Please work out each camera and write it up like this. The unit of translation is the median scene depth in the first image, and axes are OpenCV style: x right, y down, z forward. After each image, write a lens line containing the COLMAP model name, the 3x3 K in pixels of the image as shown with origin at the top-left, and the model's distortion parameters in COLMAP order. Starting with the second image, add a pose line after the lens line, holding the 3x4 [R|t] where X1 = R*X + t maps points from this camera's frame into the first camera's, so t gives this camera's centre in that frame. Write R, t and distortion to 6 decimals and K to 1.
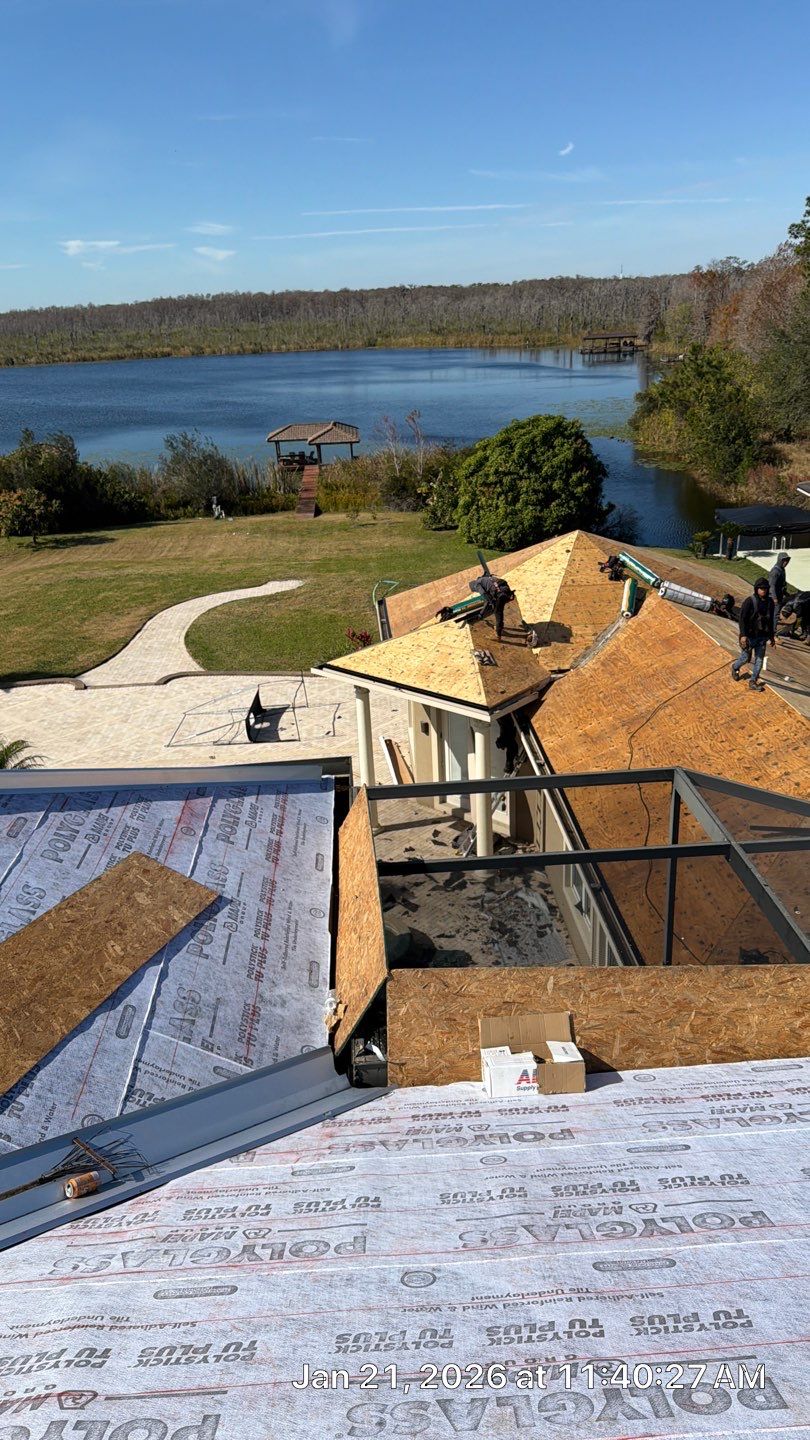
lens RADIAL K [[1021.2, 0, 387.5], [0, 1021.2, 718.3], [0, 0, 1]] dist [-0.000341, -0.000203]
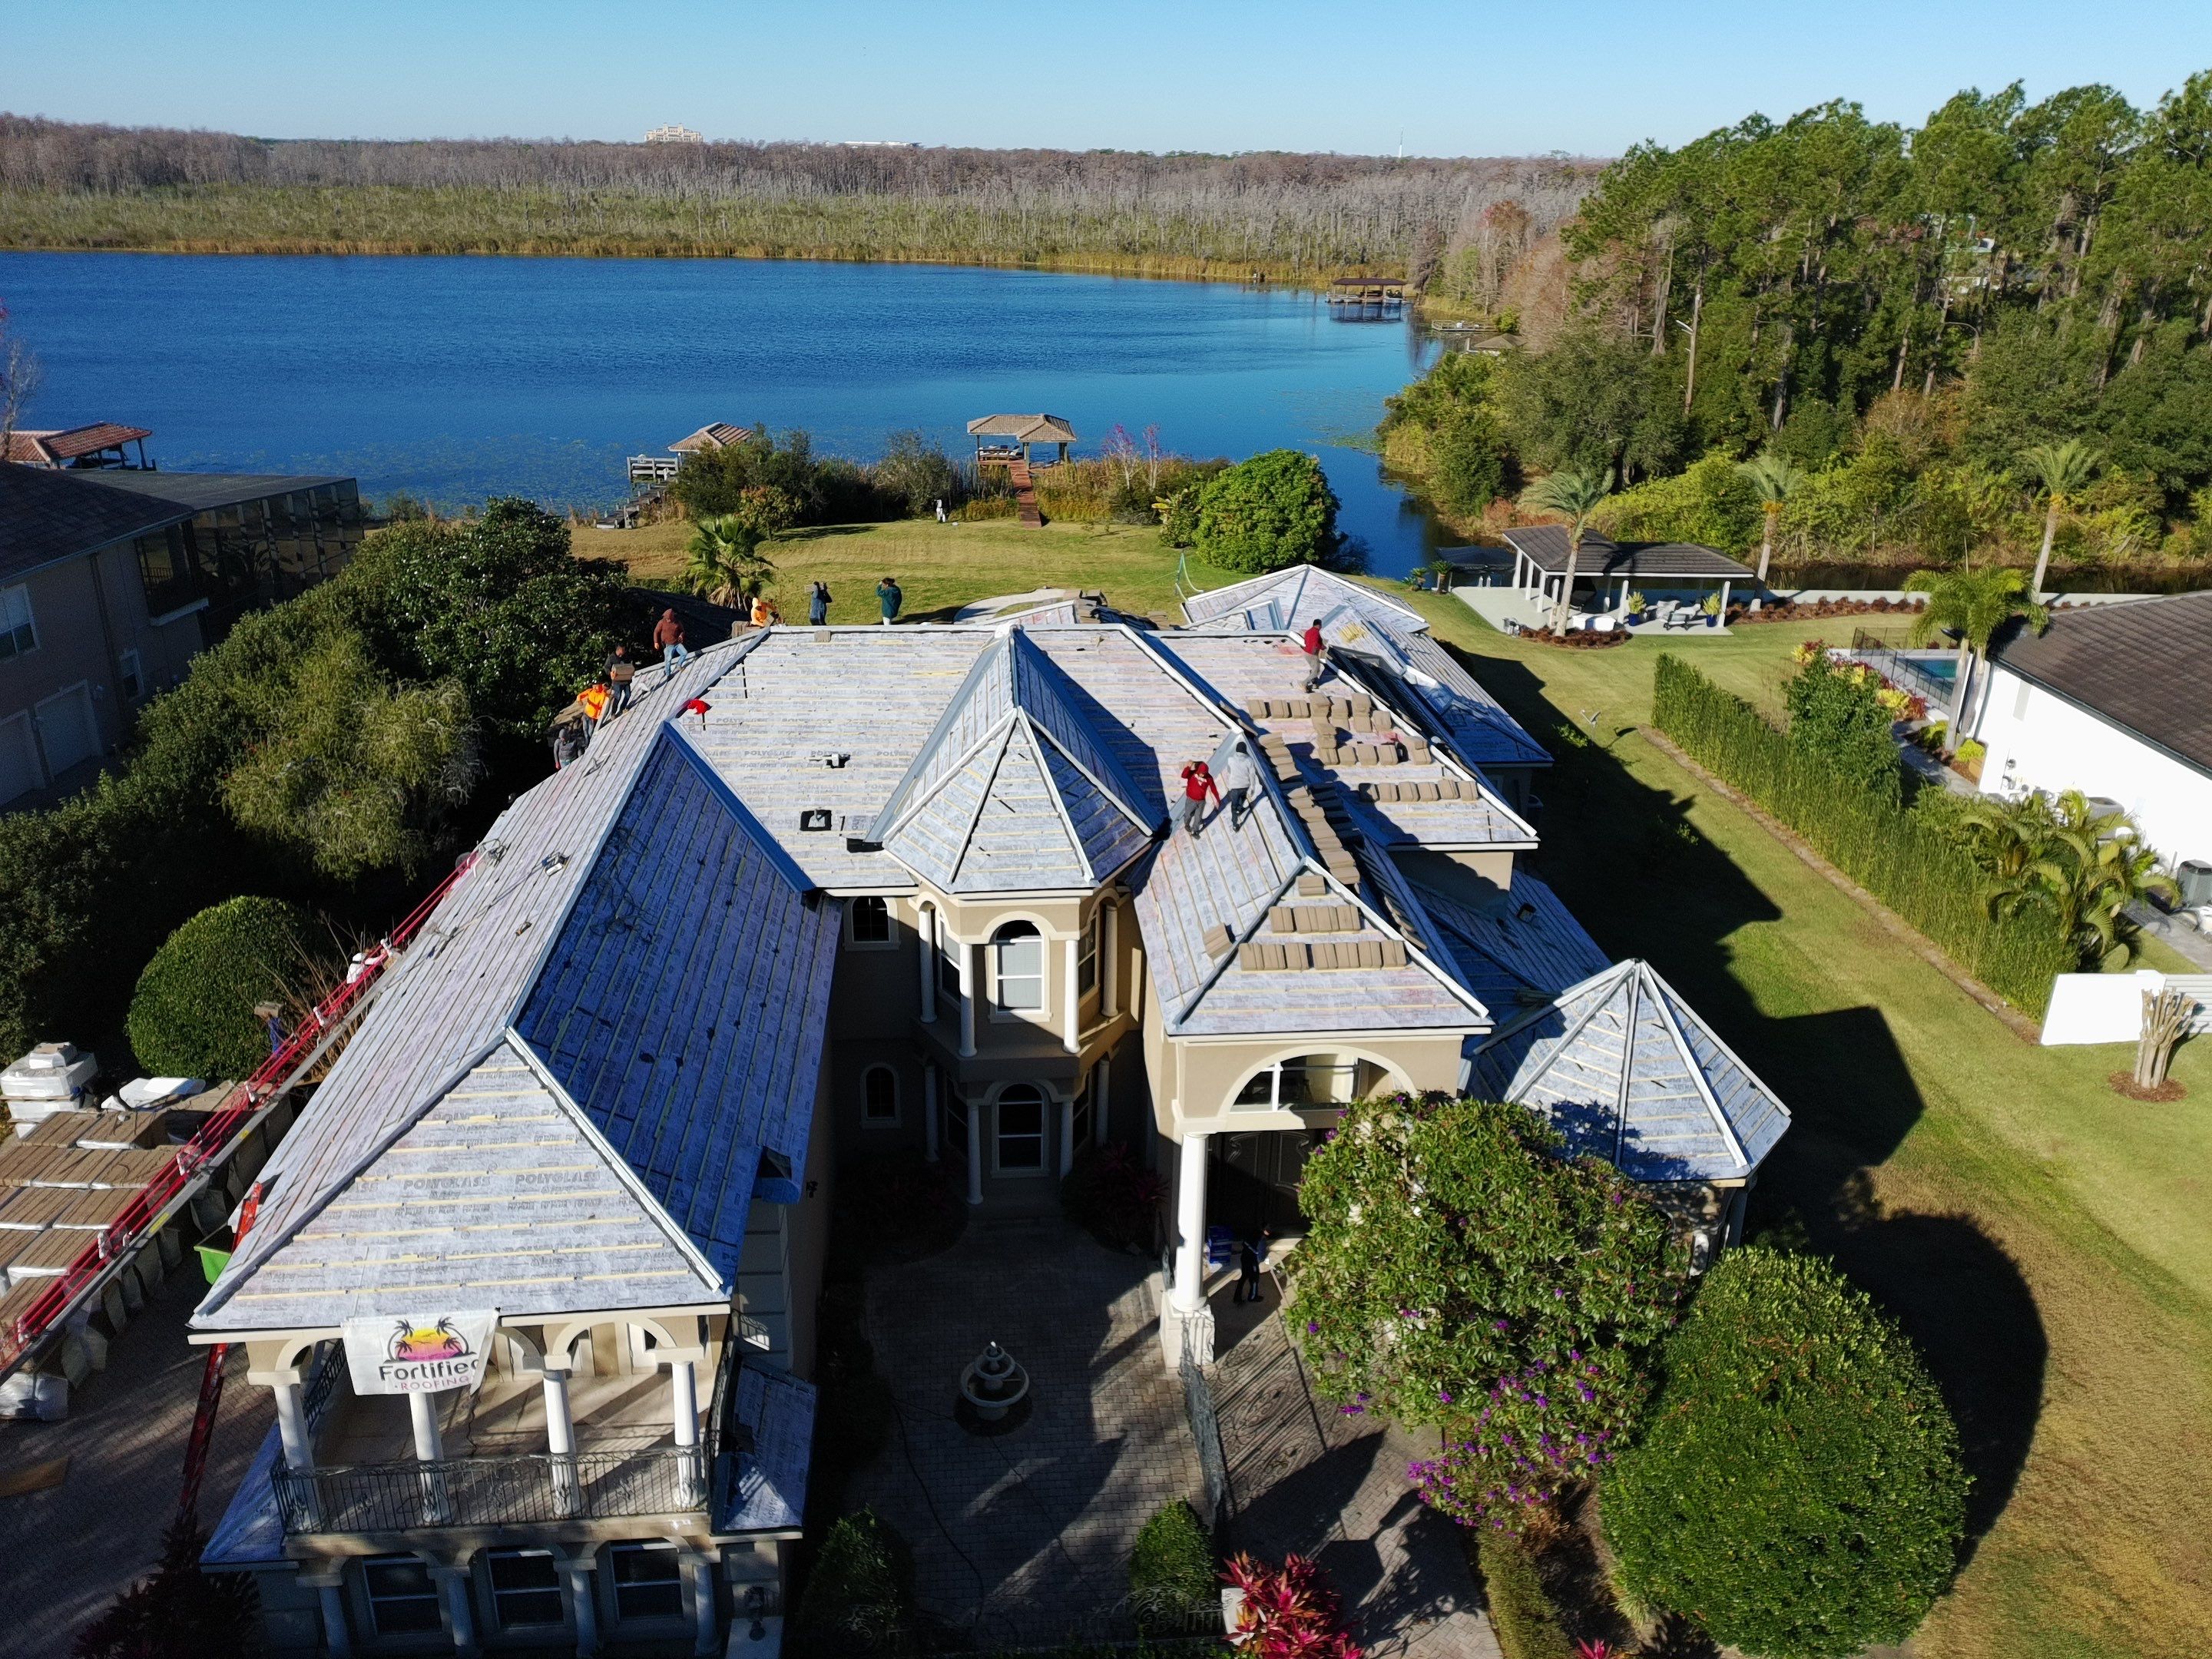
lens RADIAL K [[1623.3, 0, 1097.4], [0, 1623.3, 823.6], [0, 0, 1]] dist [0.078722, -0.079183]
pose [[0.997171, 0.045169, 0.060084, -0.030491], [-0.045046, 0.998979, -0.003404, 0.026366], [-0.060176, 0.000688, 0.998188, -0.166654]]
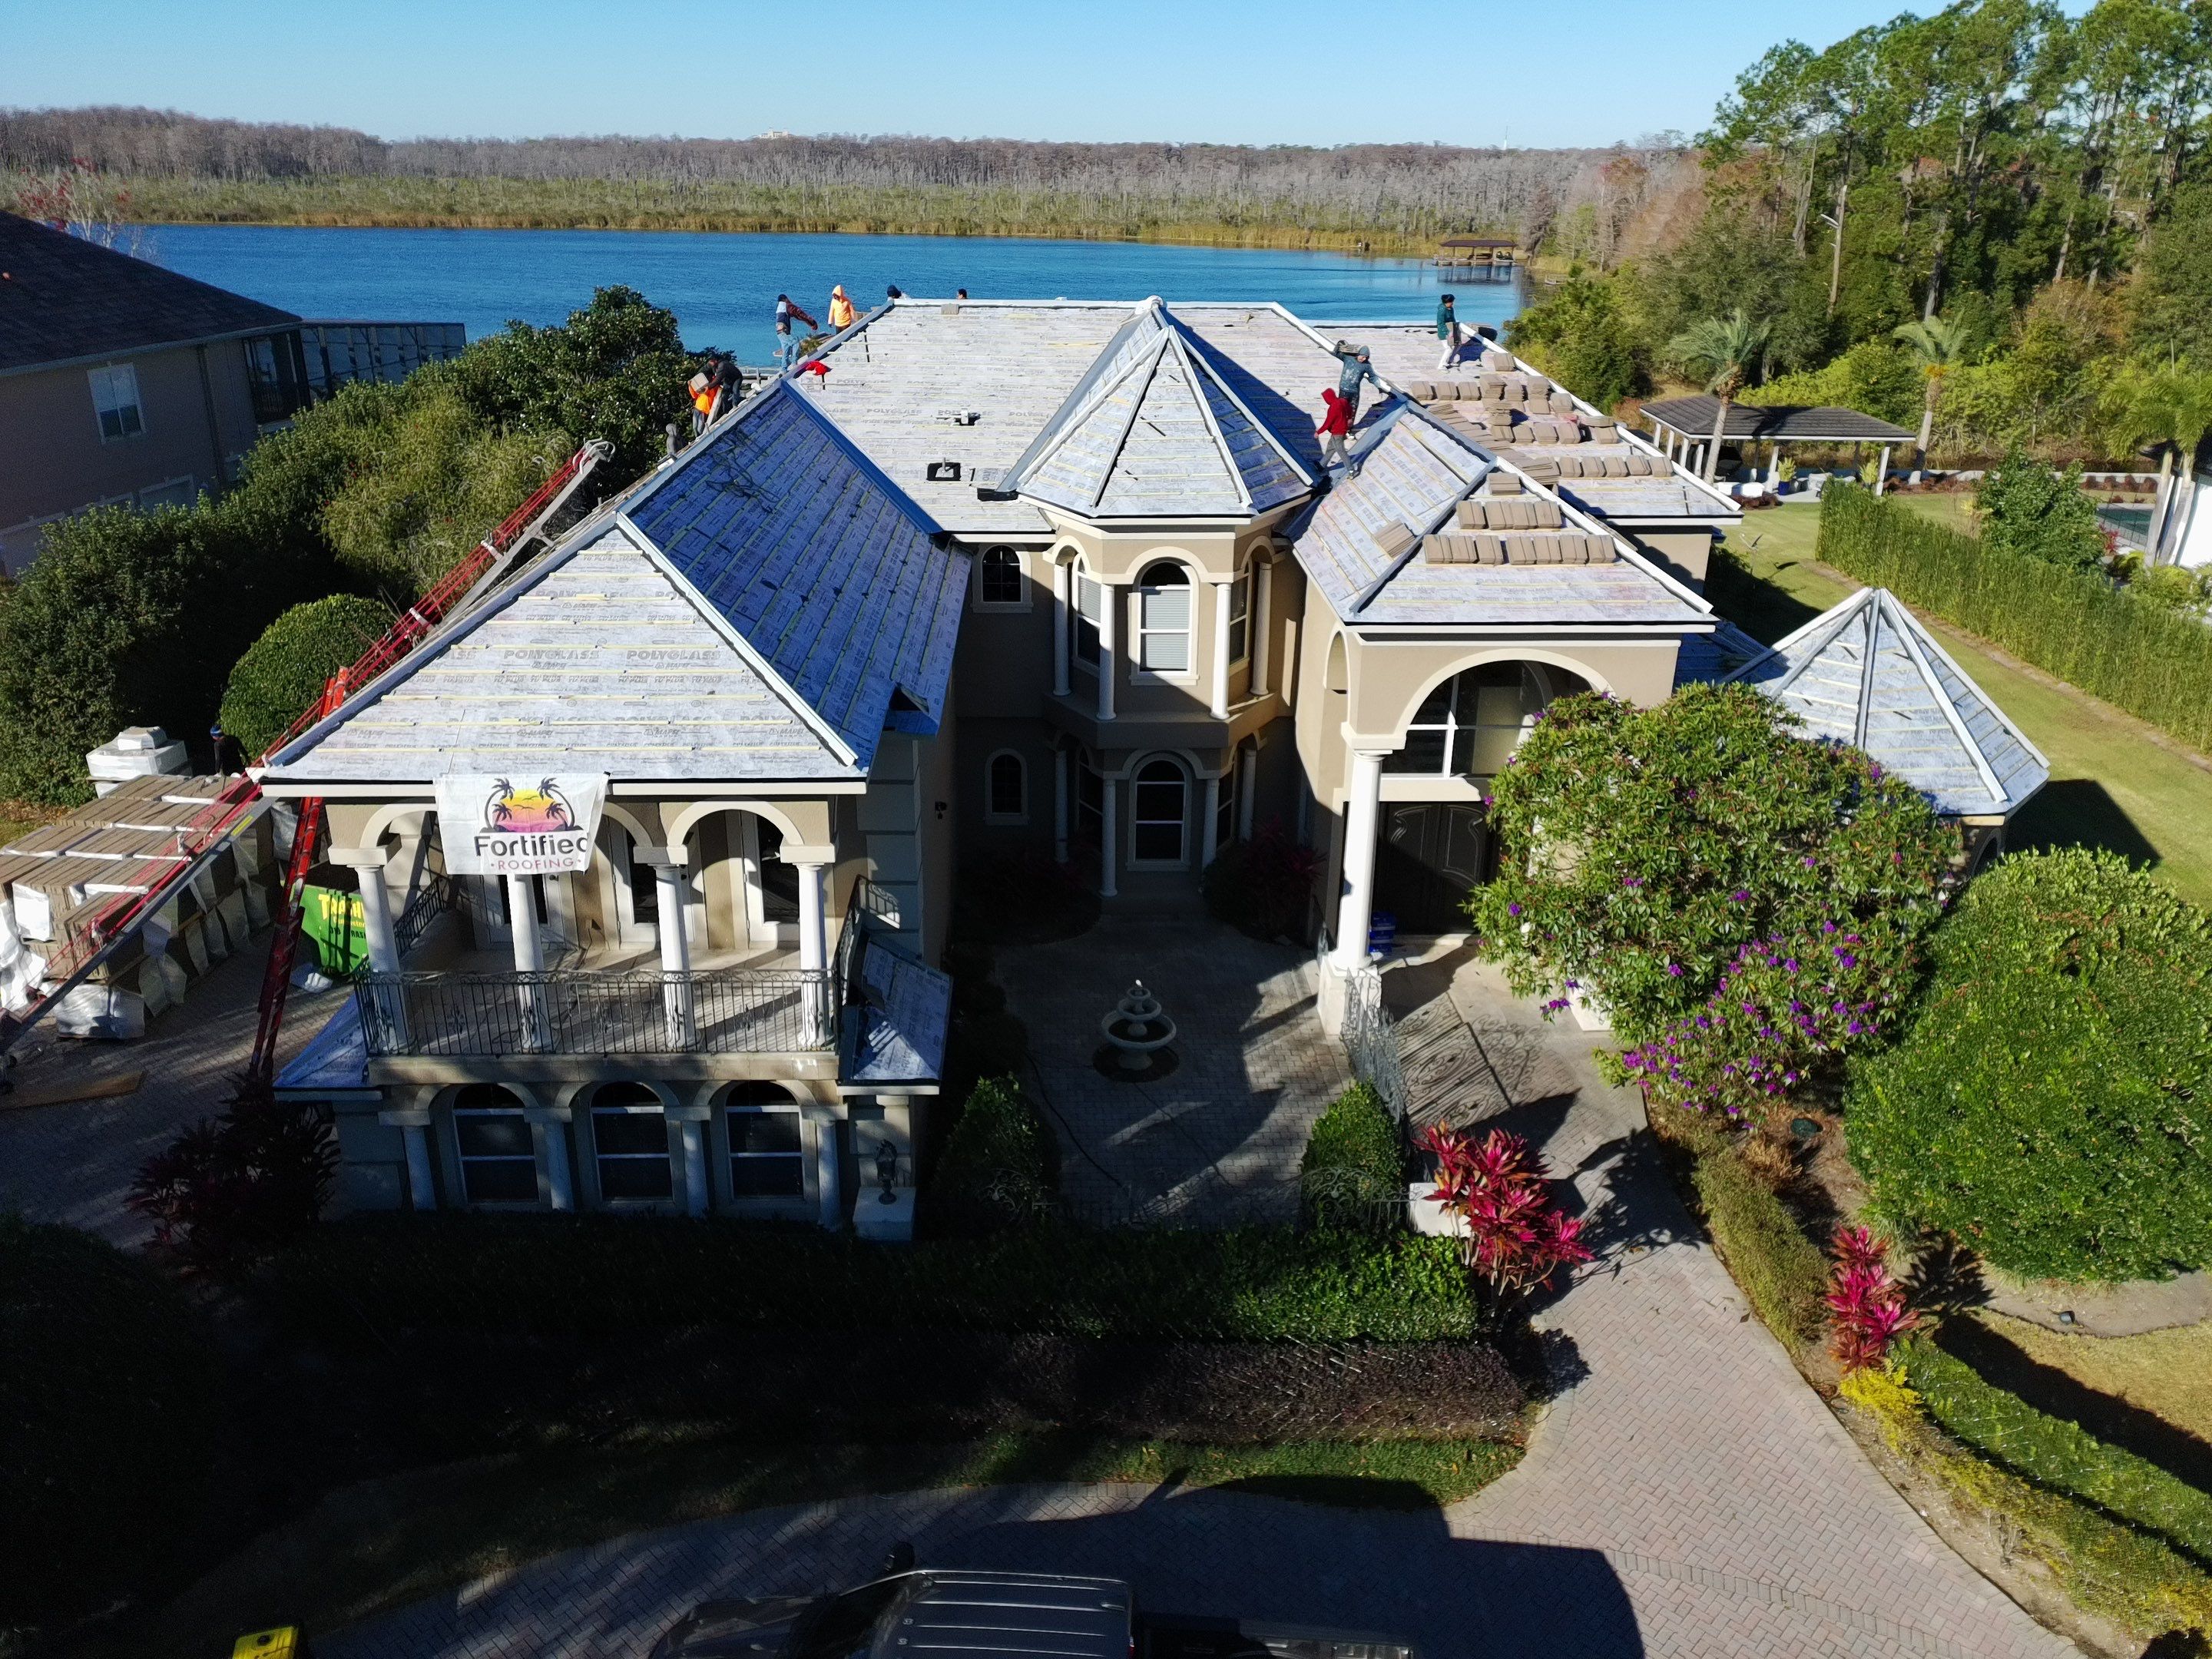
lens RADIAL K [[1623.3, 0, 1097.4], [0, 1623.3, 823.6], [0, 0, 1]] dist [0.078722, -0.079183]
pose [[0.998043, 0.062137, 0.007008, -0.033257], [-0.062115, 0.998063, -0.003335, 0.054054], [-0.007202, 0.002894, 0.999970, -0.154399]]
